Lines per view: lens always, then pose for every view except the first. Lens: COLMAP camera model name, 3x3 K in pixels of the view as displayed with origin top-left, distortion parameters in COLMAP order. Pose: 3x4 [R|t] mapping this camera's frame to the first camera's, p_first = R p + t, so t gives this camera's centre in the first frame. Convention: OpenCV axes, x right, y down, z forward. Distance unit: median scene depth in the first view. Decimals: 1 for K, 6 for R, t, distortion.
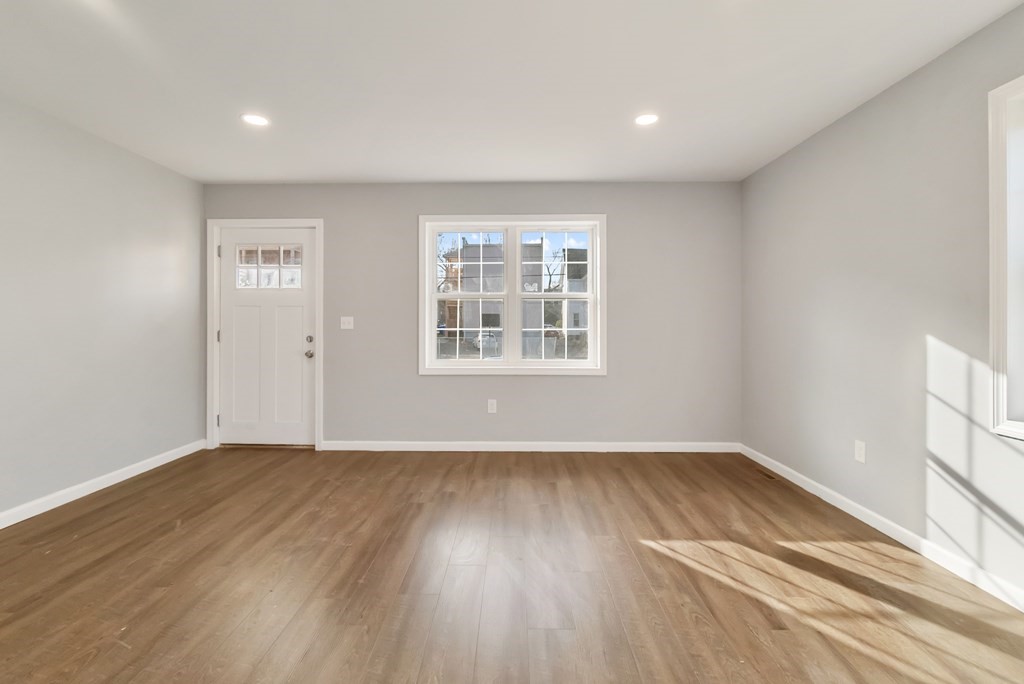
lens RADIAL K [[455.4, 0, 505.4], [0, 455.4, 326.6], [0, 0, 1]] dist [-0.001574, -0.000146]
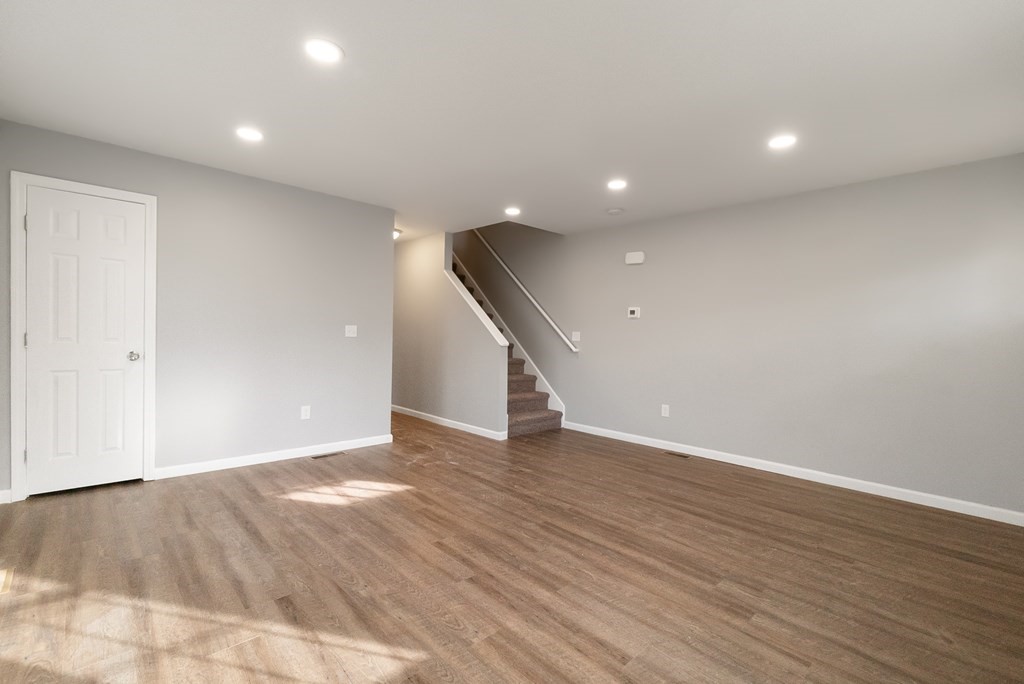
lens RADIAL K [[453.8, 0, 495.7], [0, 453.8, 342.6], [0, 0, 1]] dist [-0.000629, 0.000219]
pose [[-0.718988, -0.004854, -0.695006, 0.771679], [-0.031798, 0.999158, 0.025916, -0.019417], [0.694295, 0.040733, -0.718537, 1.645111]]
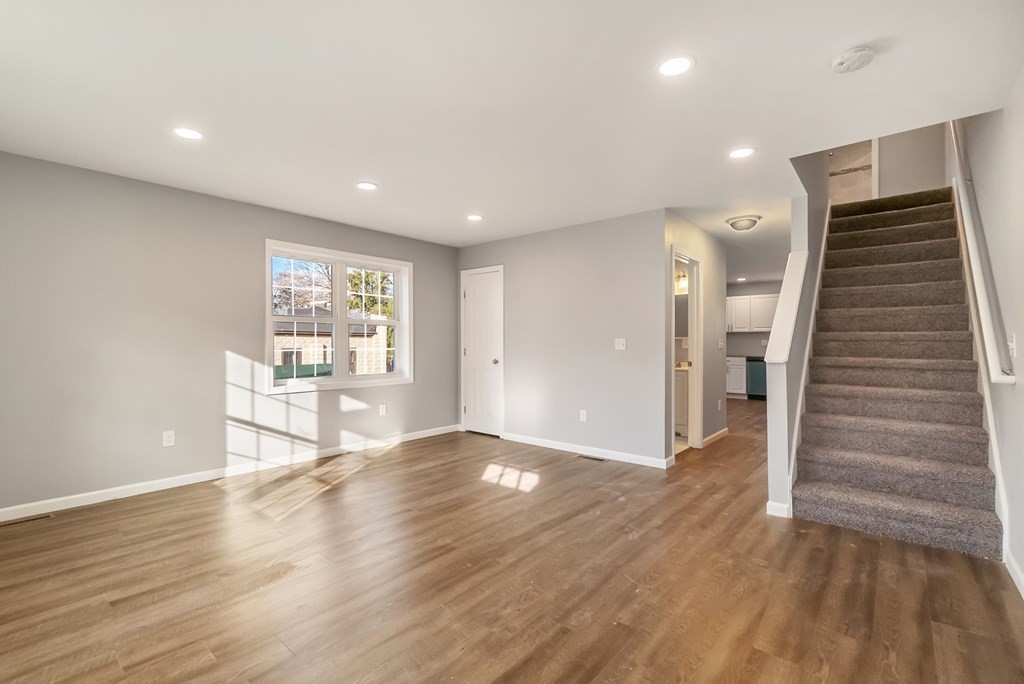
lens RADIAL K [[455.4, 0, 505.4], [0, 455.4, 326.6], [0, 0, 1]] dist [-0.001574, -0.000146]
pose [[-0.768232, 0.021880, 0.639797, -1.042440], [0.004932, 0.999588, -0.028262, -0.020309], [-0.640153, -0.018556, -0.768024, 1.669505]]
